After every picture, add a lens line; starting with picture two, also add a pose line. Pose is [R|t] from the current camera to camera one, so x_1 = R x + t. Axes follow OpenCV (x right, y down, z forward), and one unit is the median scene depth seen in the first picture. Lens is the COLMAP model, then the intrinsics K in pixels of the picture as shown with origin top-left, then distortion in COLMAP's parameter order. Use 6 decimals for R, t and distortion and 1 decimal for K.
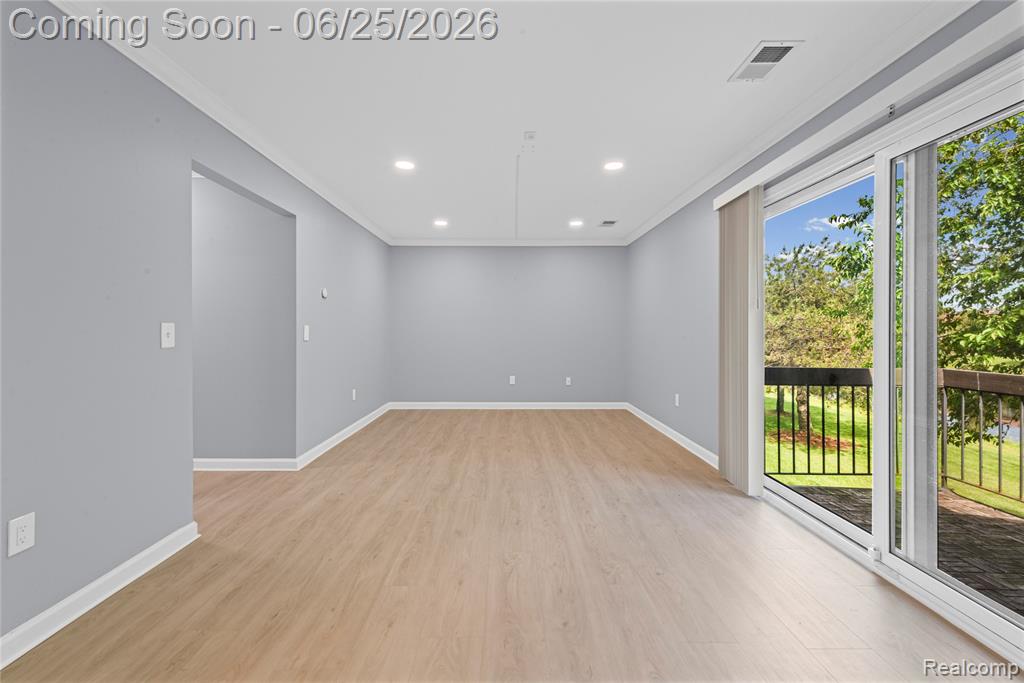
lens RADIAL K [[416.3, 0, 503.2], [0, 416.3, 335.0], [0, 0, 1]] dist [0.003993, -0.000182]
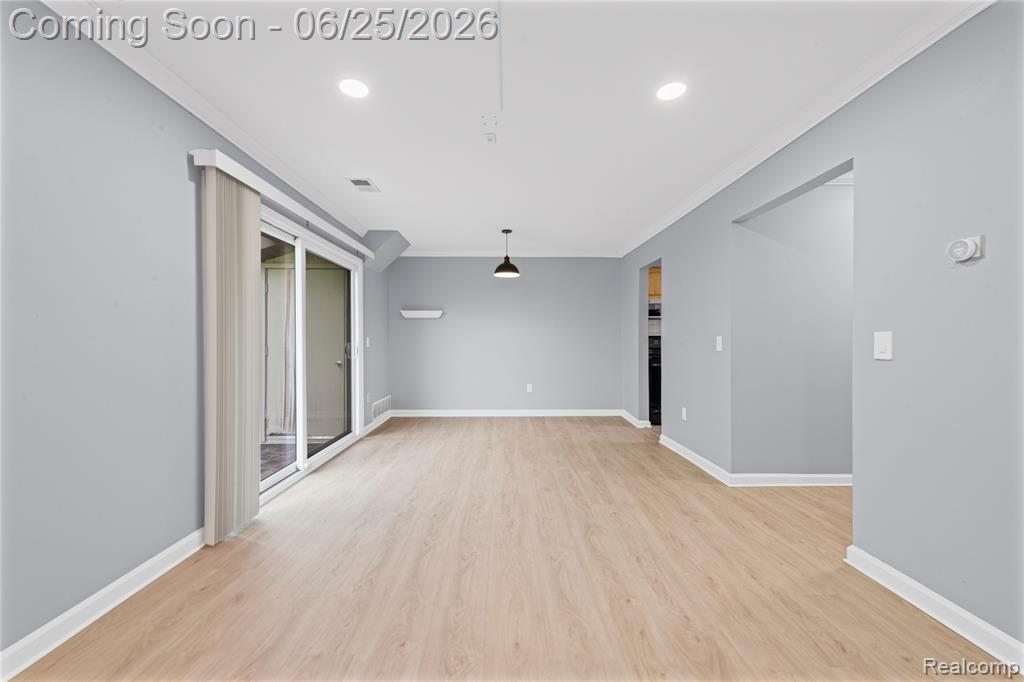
lens RADIAL K [[416.3, 0, 503.2], [0, 416.3, 334.5], [0, 0, 1]] dist [0.003993, -0.000182]
pose [[-0.999924, -0.001738, -0.012184, 0.046950], [-0.001697, 0.999993, -0.003393, -0.022152], [0.012190, -0.003372, -0.999920, 2.011578]]
